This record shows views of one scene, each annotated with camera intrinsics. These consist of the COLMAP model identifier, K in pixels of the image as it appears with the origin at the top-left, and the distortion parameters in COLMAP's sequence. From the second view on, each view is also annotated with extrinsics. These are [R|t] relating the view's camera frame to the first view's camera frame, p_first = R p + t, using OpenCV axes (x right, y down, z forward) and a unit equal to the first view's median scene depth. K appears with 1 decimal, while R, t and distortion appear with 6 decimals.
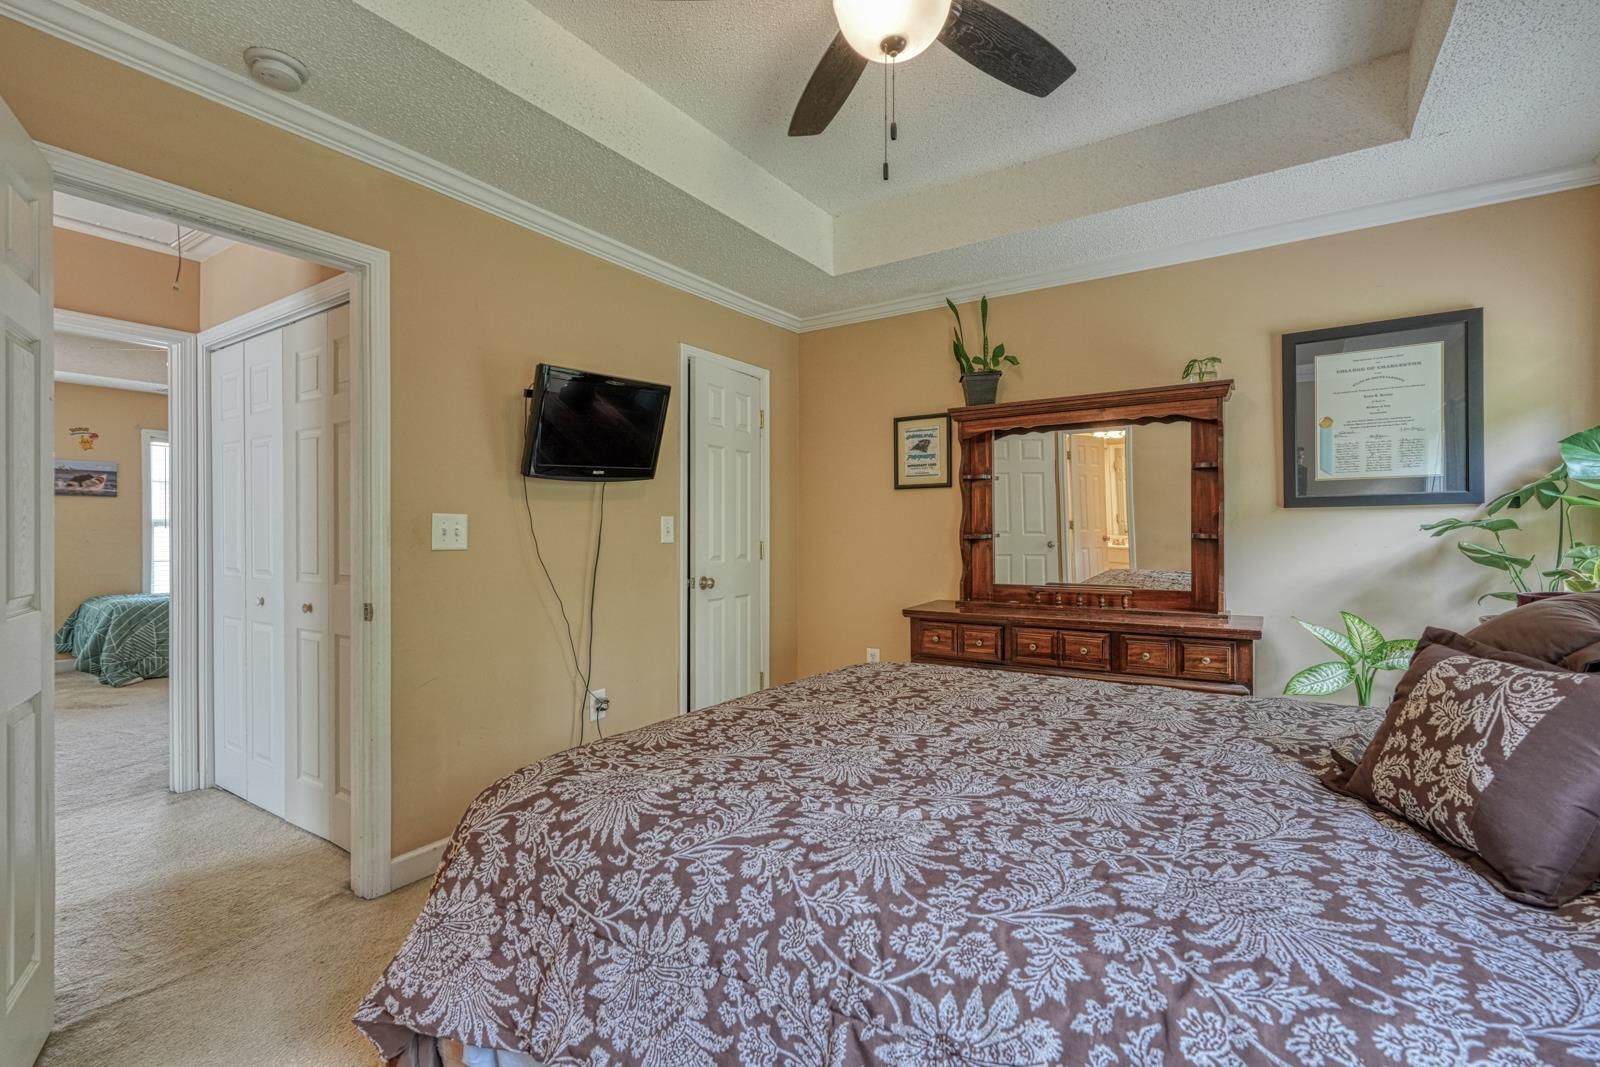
lens RADIAL K [[696.8, 0, 792.6], [0, 696.8, 534.8], [0, 0, 1]] dist [0.004553, 0.000060]
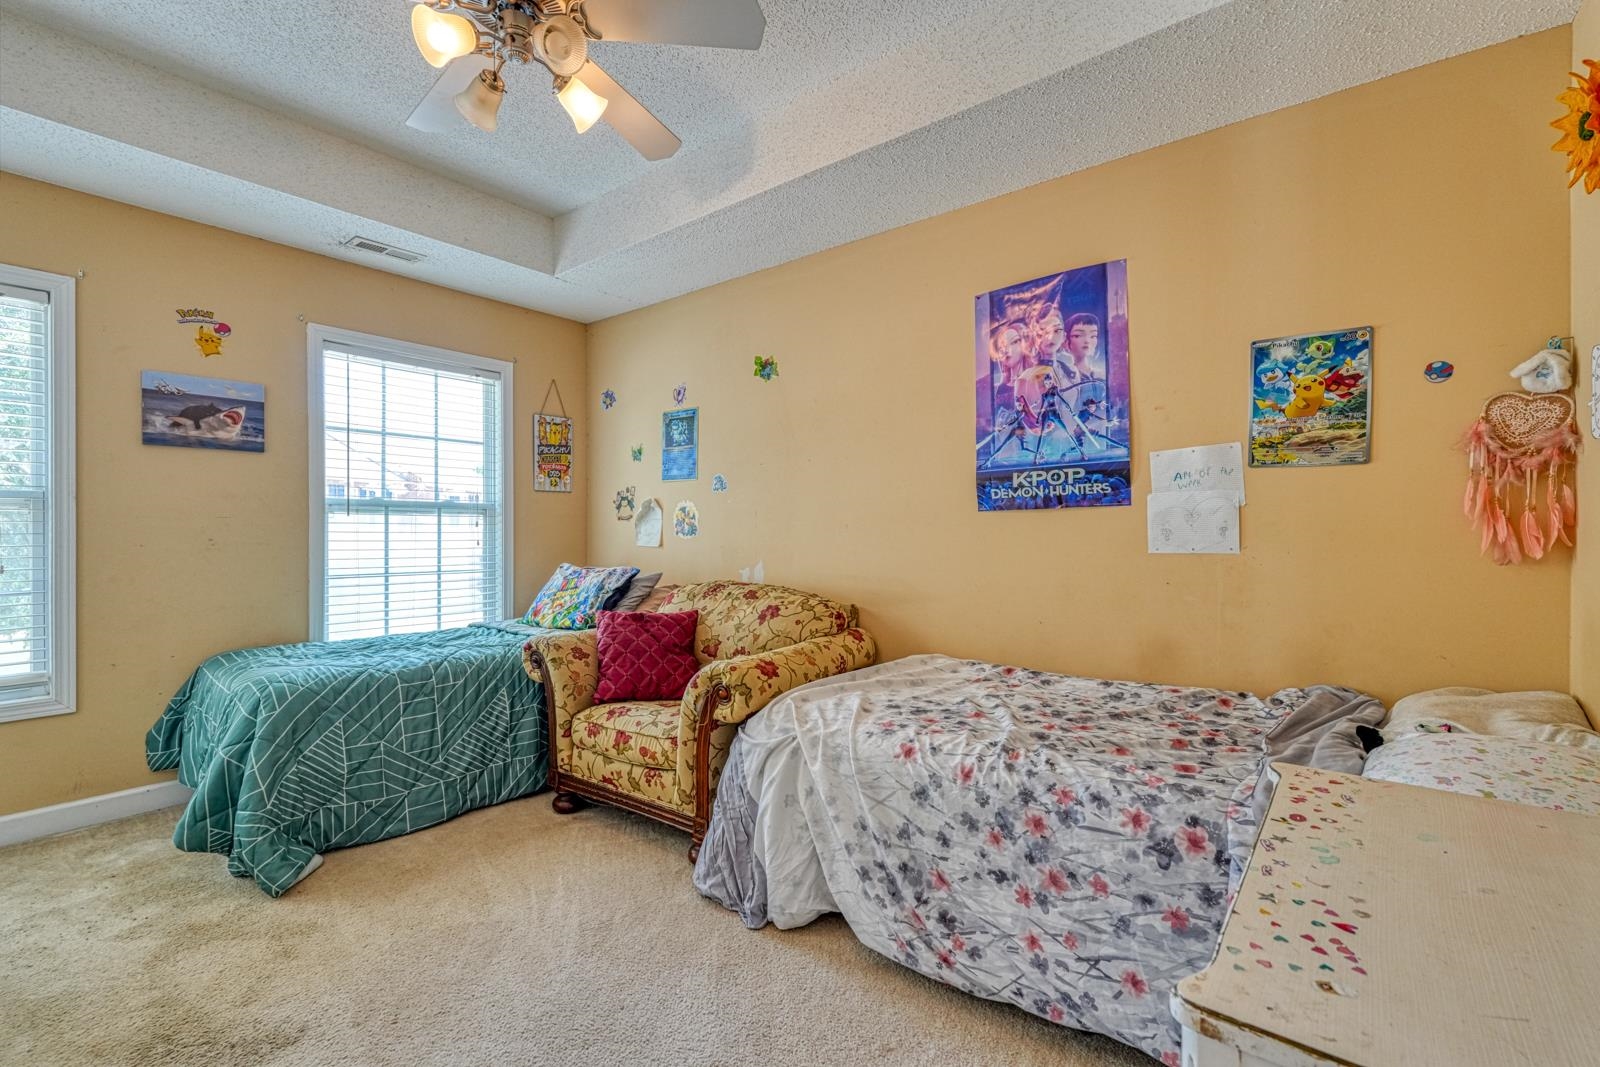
lens RADIAL K [[696.8, 0, 808.8], [0, 696.8, 534.1], [0, 0, 1]] dist [0.004553, 0.000060]
pose [[0.995516, 0.005517, -0.094428, -0.549045], [-0.005232, 0.999981, 0.003264, 0.001240], [0.094444, -0.002756, 0.995526, 0.557986]]
